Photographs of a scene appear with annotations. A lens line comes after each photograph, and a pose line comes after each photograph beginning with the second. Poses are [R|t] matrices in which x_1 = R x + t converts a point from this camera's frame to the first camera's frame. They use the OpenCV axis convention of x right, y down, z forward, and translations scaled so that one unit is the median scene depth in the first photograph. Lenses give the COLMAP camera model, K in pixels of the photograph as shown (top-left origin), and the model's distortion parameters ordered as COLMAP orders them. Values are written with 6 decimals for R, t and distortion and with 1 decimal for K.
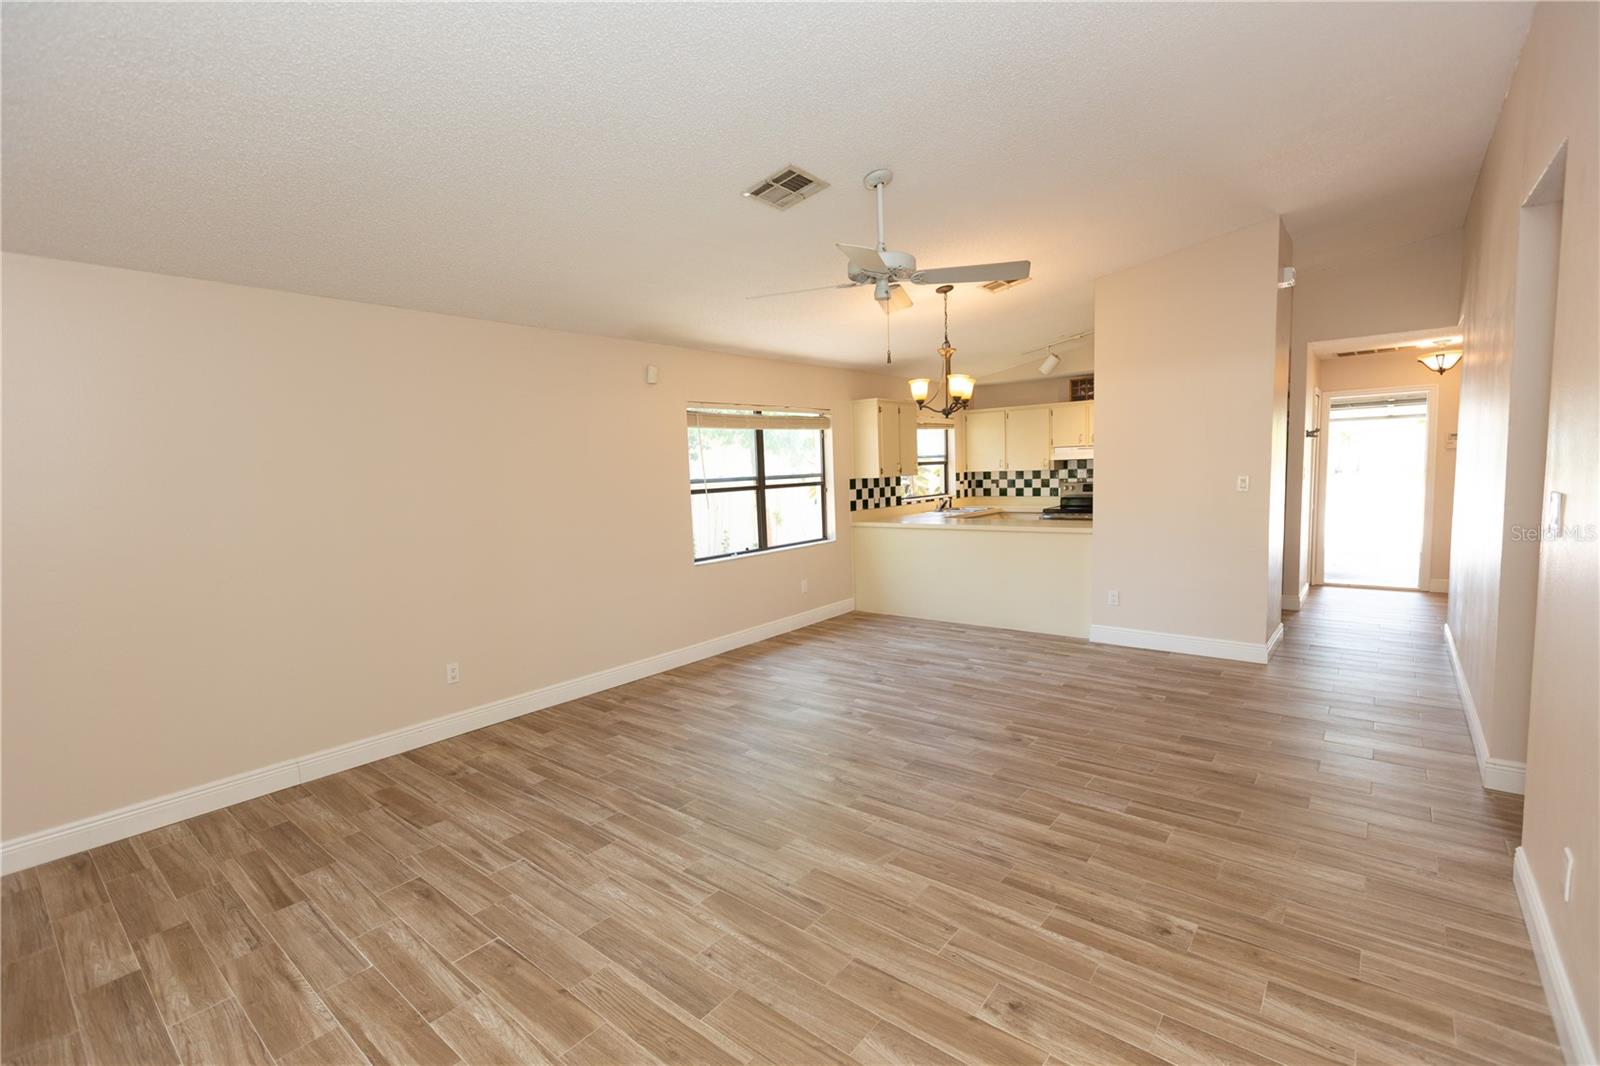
lens RADIAL K [[716.7, 0, 795.1], [0, 716.7, 532.8], [0, 0, 1]] dist [0.004867, -0.001029]
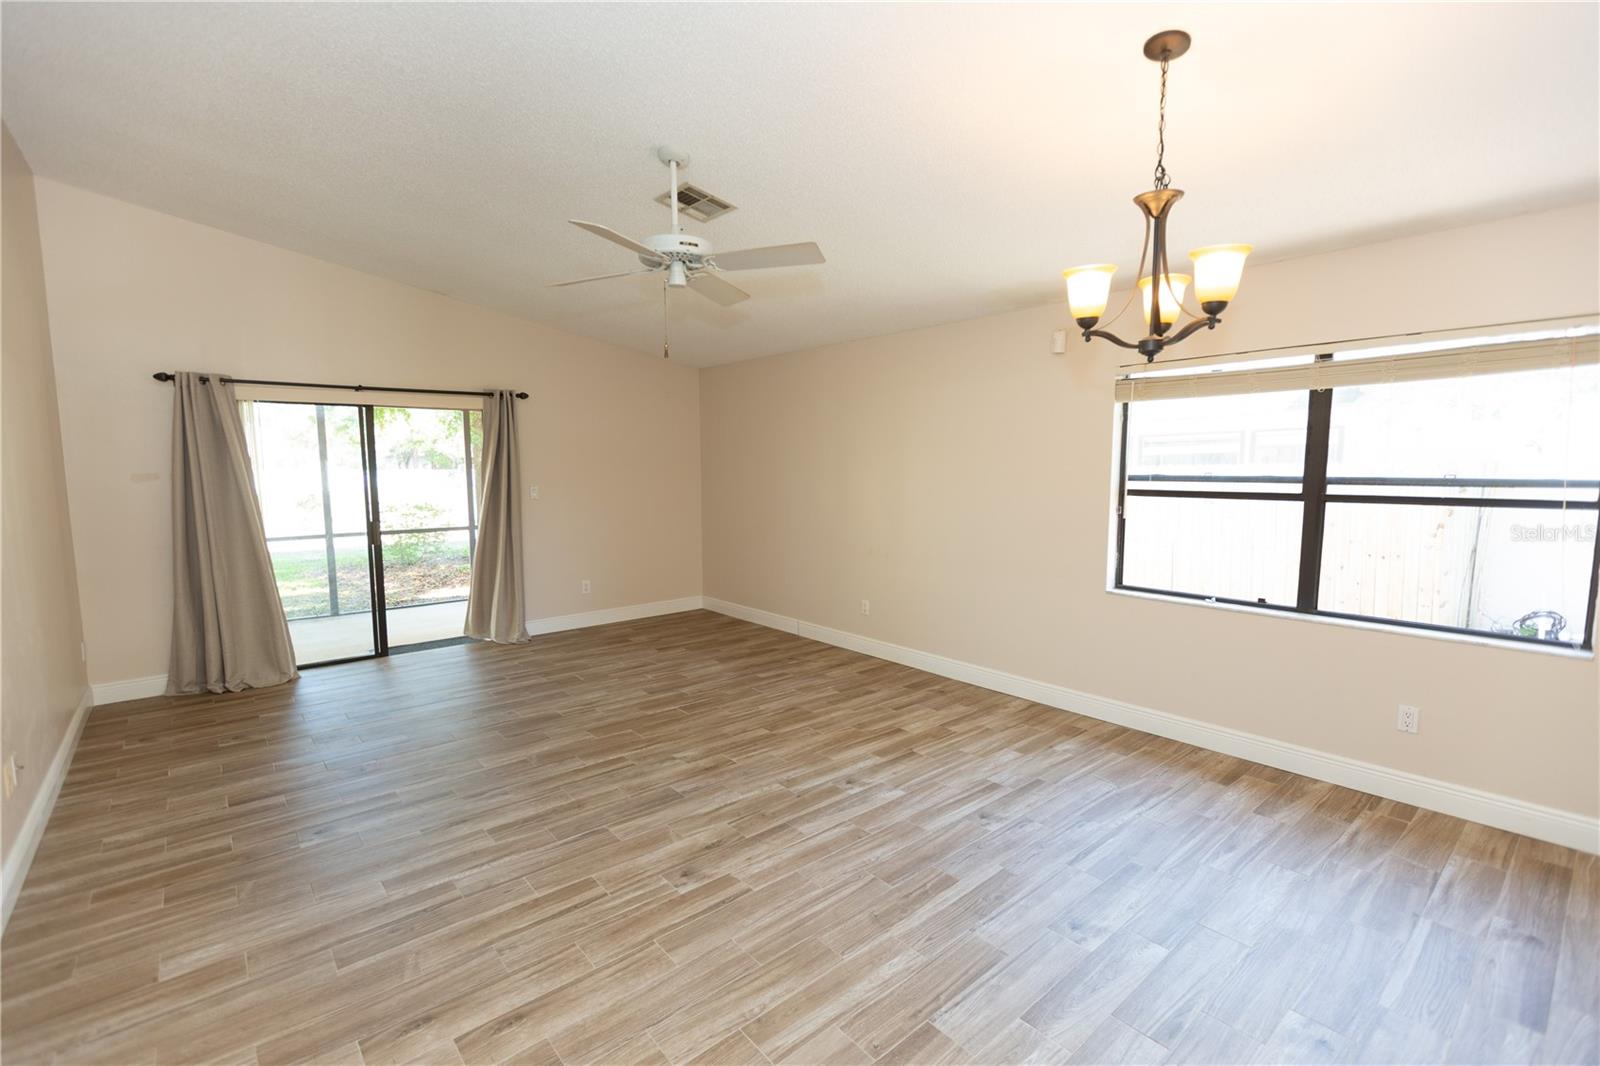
lens RADIAL K [[716.7, 0, 797.3], [0, 716.7, 537.8], [0, 0, 1]] dist [0.004867, -0.001029]
pose [[-0.178975, 0.139471, -0.973918, 0.810811], [-0.078581, 0.984712, 0.155458, -0.128052], [0.980710, 0.104355, -0.165279, 1.047306]]
